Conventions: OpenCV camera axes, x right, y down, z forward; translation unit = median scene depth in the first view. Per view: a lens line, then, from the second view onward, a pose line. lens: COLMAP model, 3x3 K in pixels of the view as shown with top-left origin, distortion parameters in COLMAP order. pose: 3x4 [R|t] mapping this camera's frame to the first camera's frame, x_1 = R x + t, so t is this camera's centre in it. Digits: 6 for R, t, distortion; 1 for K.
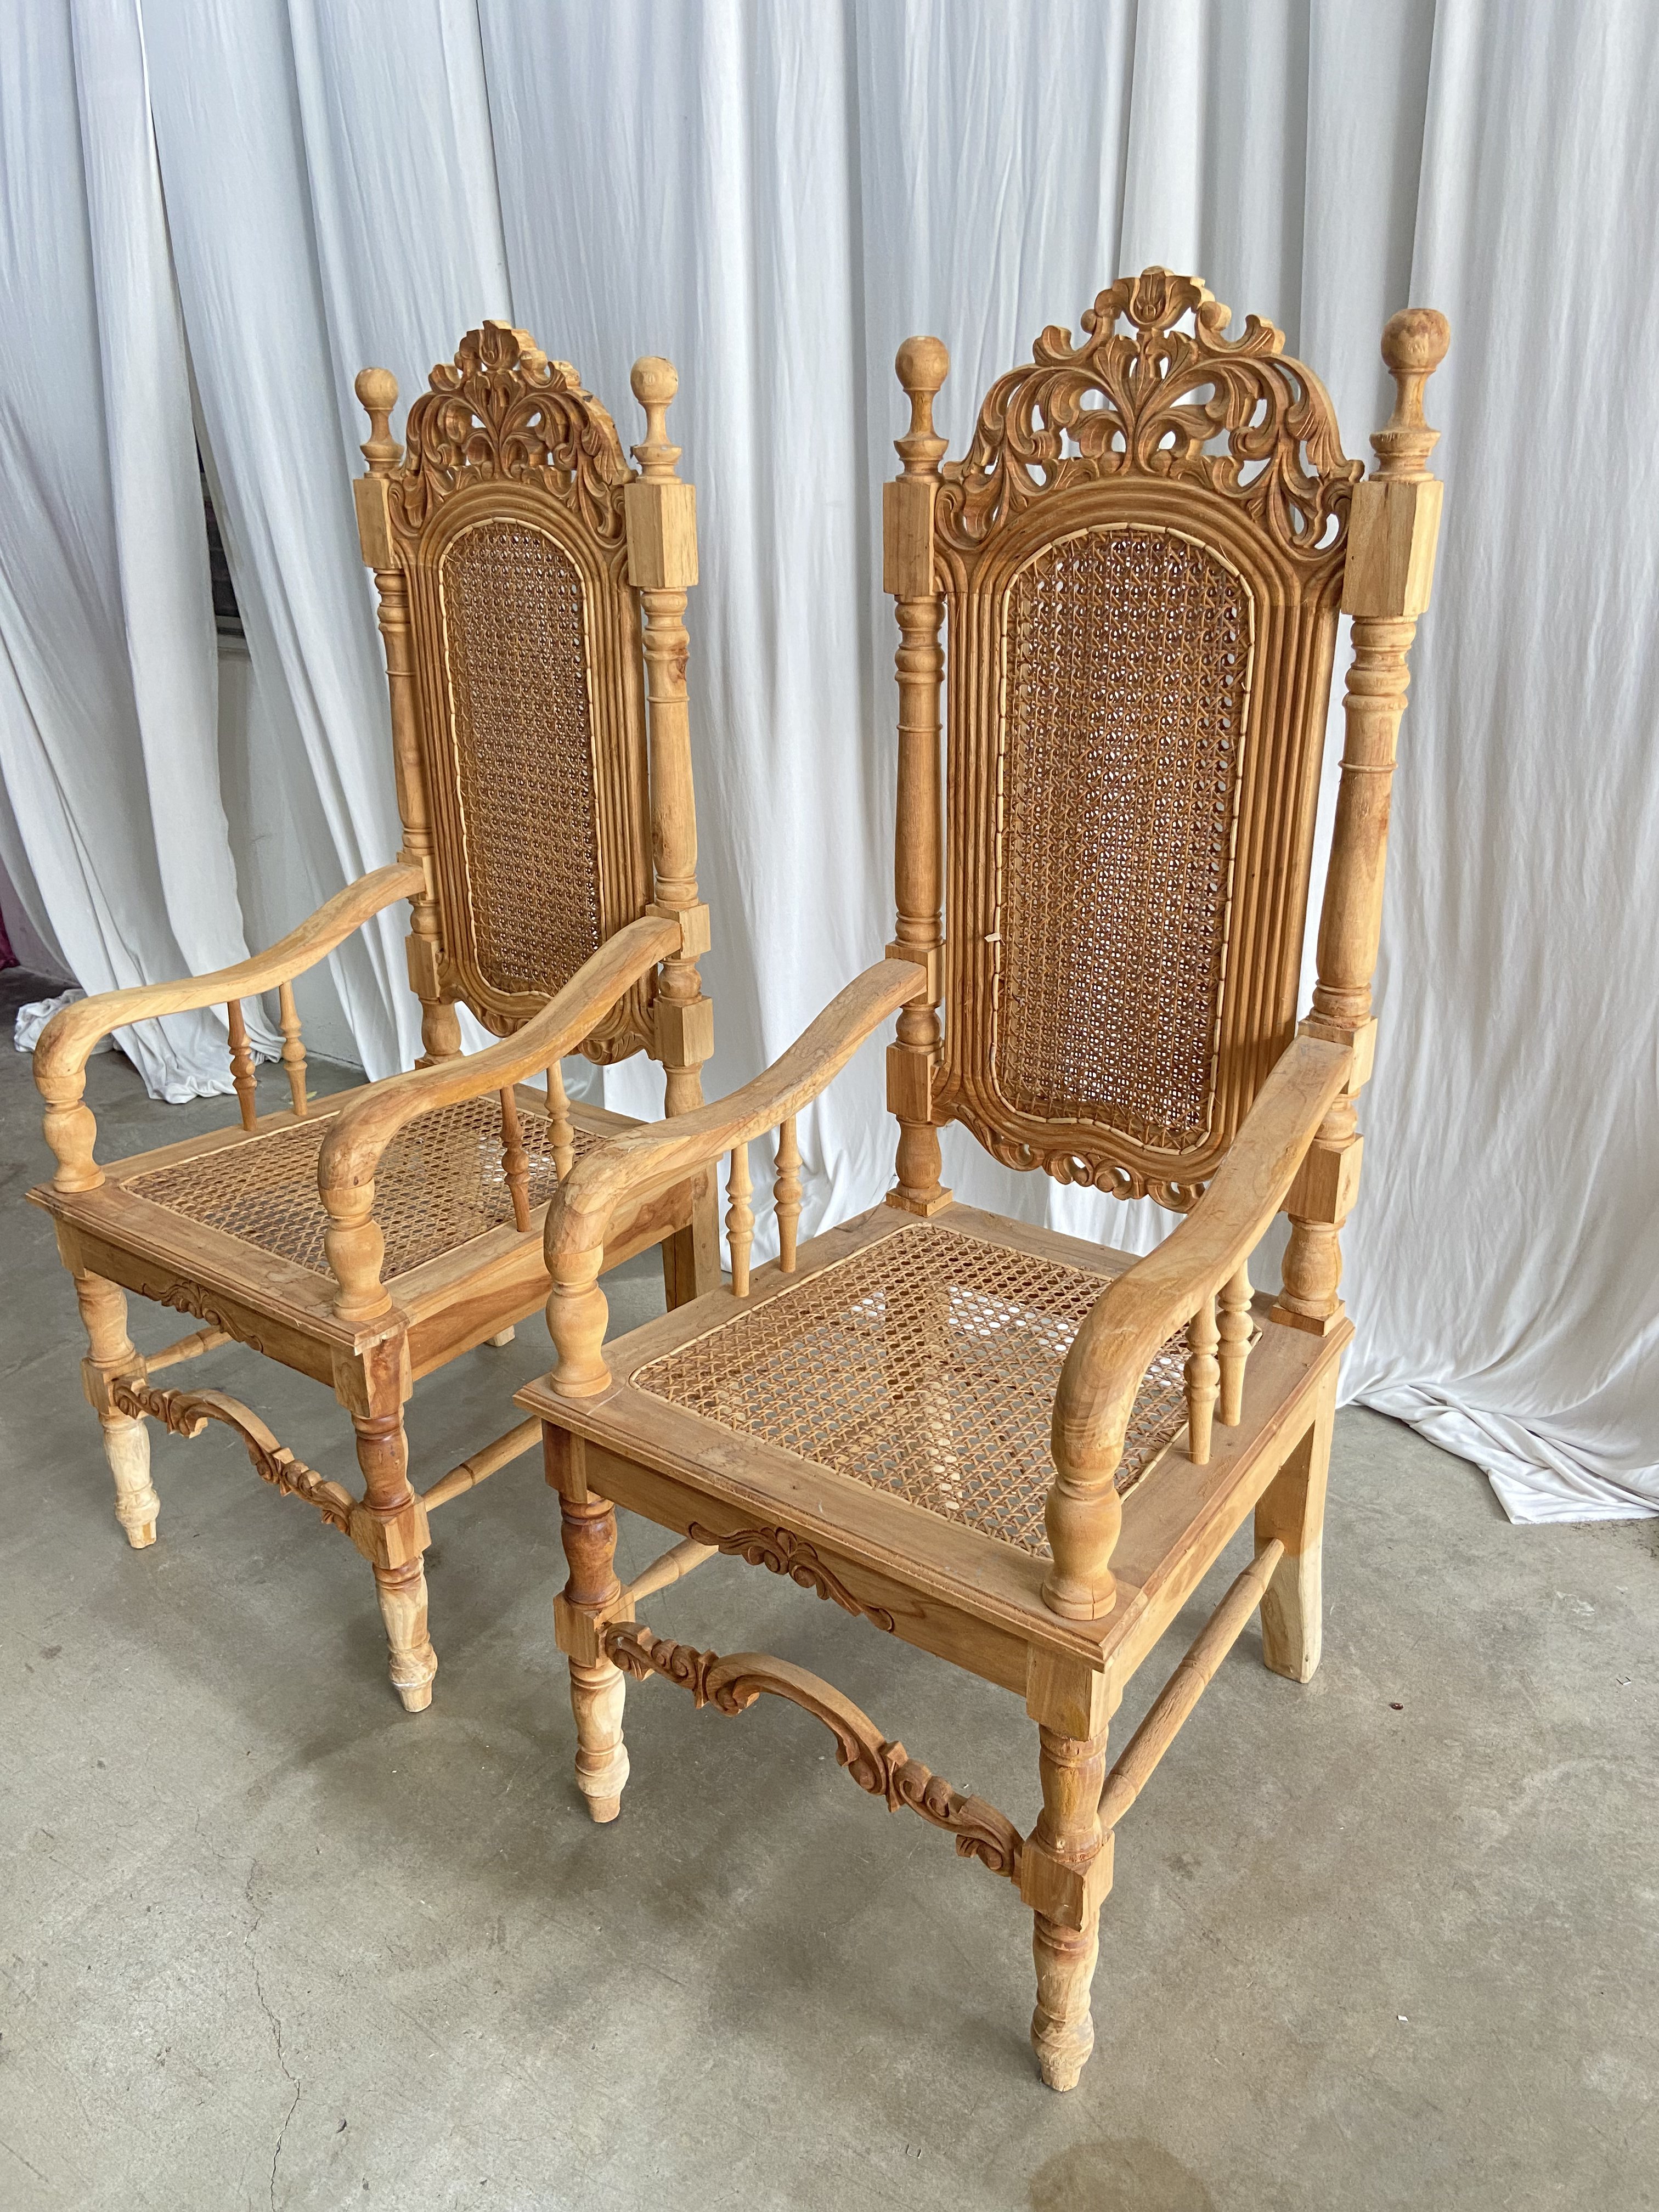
lens RADIAL K [[1676.1, 0, 842.1], [0, 1676.1, 1096.5], [0, 0, 1]] dist [0.092092, -0.113455]
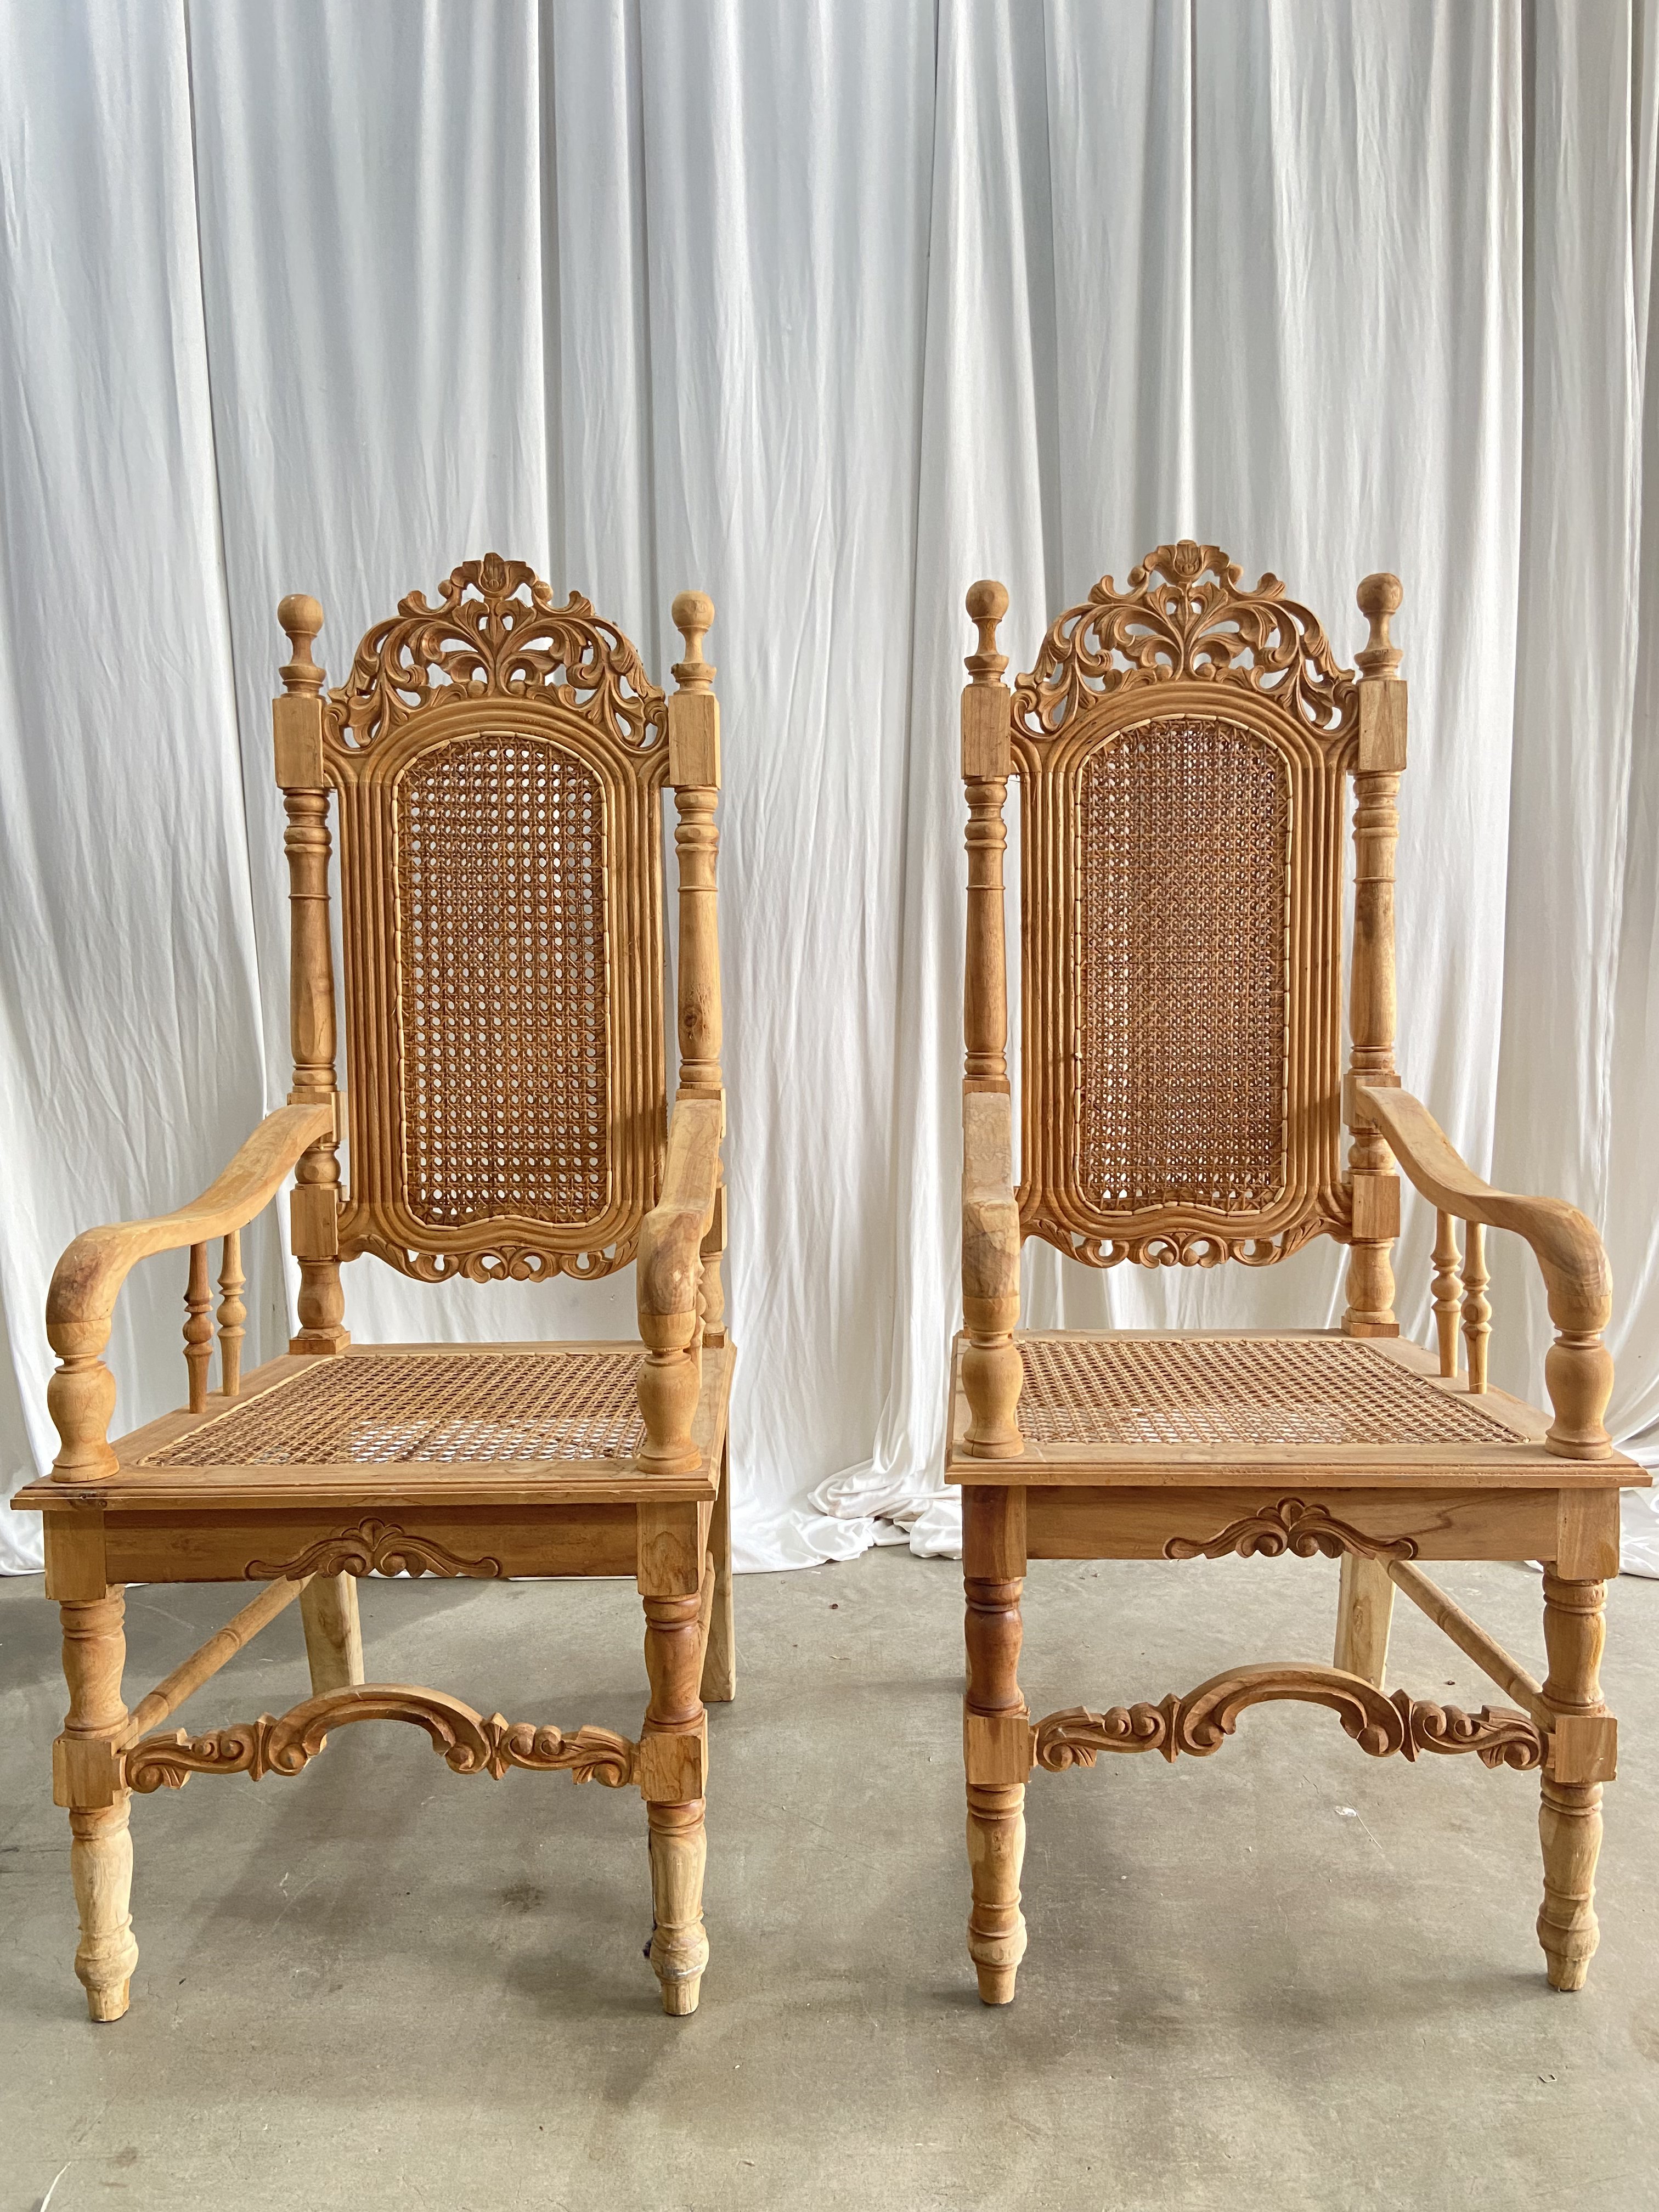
lens RADIAL K [[1676.1, 0, 840.8], [0, 1676.1, 1079.8], [0, 0, 1]] dist [0.092092, -0.113455]
pose [[0.808305, -0.033058, 0.587835, -0.758495], [0.216089, 0.945402, -0.243968, 0.176558], [-0.547676, 0.324225, 0.771317, 0.208126]]
